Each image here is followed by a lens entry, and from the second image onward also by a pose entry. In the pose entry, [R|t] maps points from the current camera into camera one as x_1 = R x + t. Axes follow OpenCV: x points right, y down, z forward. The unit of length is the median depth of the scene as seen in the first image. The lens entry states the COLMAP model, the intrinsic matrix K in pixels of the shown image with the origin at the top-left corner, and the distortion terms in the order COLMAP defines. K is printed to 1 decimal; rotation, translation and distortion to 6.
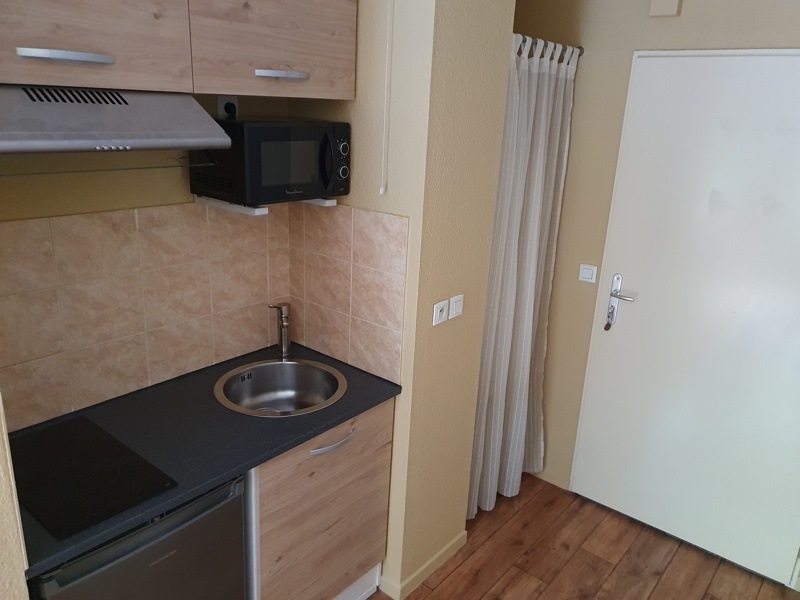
lens RADIAL K [[620.3, 0, 400.0], [0, 620.3, 300.0], [0, 0, 1]] dist [0.059122, -0.080206]
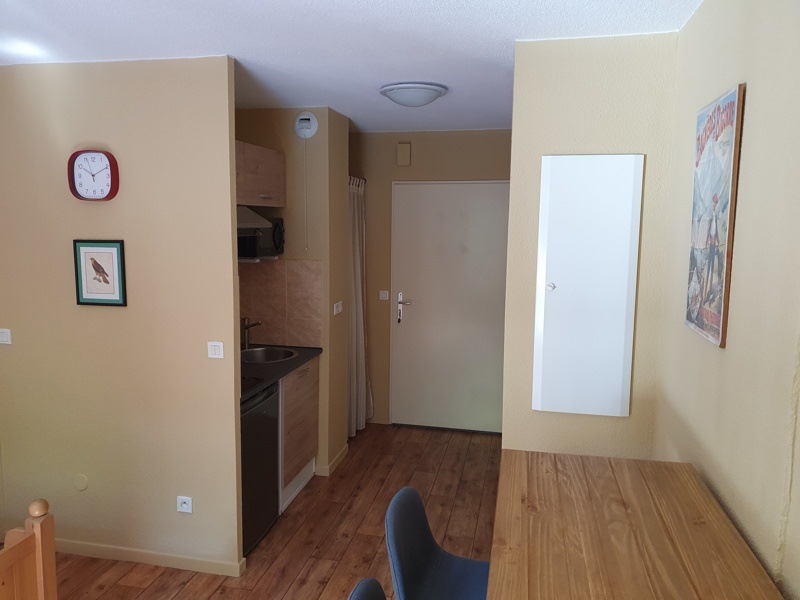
lens RADIAL K [[620.3, 0, 400.0], [0, 620.3, 300.0], [0, 0, 1]] dist [0.059122, -0.080206]
pose [[0.884805, -0.094474, 0.456283, -0.637427], [0.167633, 0.978206, -0.122527, 0.262714], [-0.434763, 0.184901, 0.881359, -0.816675]]
